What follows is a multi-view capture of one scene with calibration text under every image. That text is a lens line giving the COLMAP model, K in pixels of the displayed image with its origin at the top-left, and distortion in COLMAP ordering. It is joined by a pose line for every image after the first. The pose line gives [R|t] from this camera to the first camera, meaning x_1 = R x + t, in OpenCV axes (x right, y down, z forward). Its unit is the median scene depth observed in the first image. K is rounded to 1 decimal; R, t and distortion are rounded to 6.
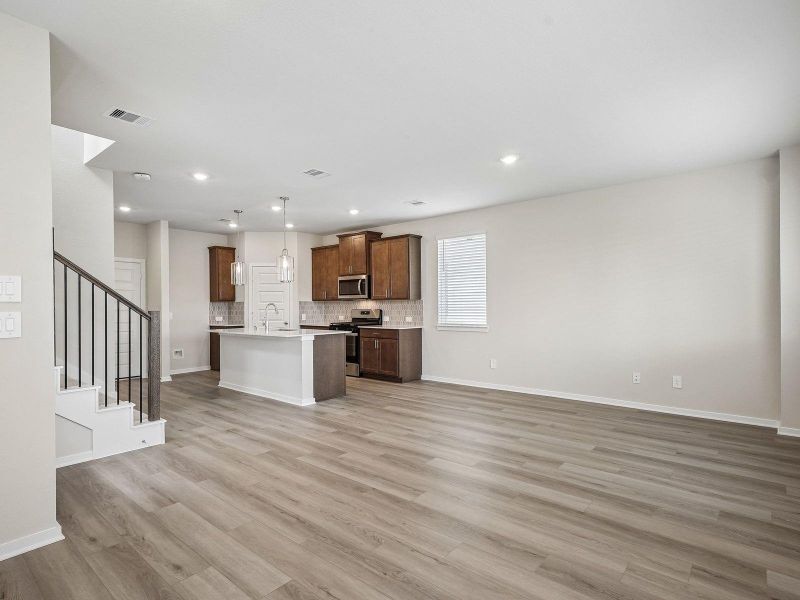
lens RADIAL K [[425.3, 0, 402.8], [0, 425.3, 304.1], [0, 0, 1]] dist [-0.000039, 0.000219]
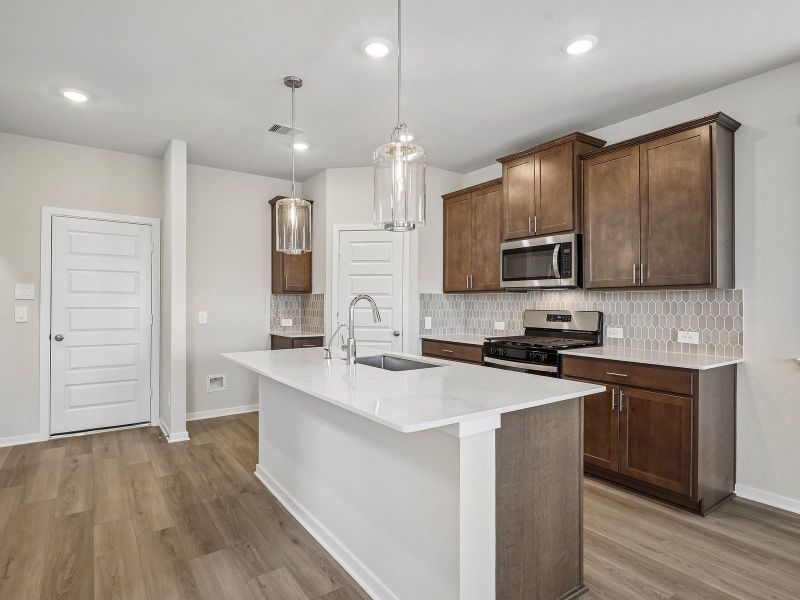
lens RADIAL K [[425.3, 0, 397.6], [0, 425.3, 303.8], [0, 0, 1]] dist [-0.000039, 0.000219]
pose [[0.966353, 0.009804, -0.257032, -0.141461], [-0.007675, 0.999927, 0.009283, 0.001892], [0.257104, -0.006998, 0.966358, 0.502520]]
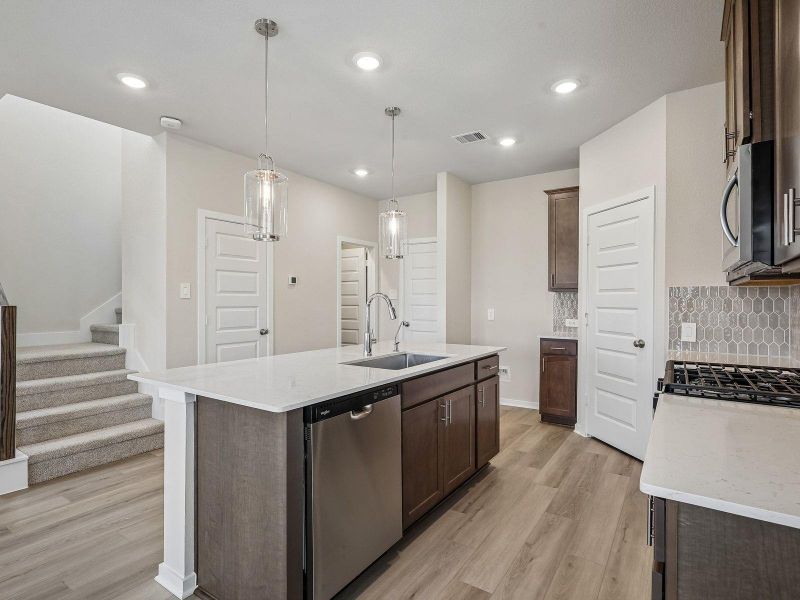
lens RADIAL K [[425.3, 0, 402.9], [0, 425.3, 296.5], [0, 0, 1]] dist [-0.000039, 0.000219]
pose [[0.113556, -0.003289, -0.993526, 0.094364], [0.002990, 0.999991, -0.002969, 0.002110], [0.993527, -0.002634, 0.113565, 0.787020]]
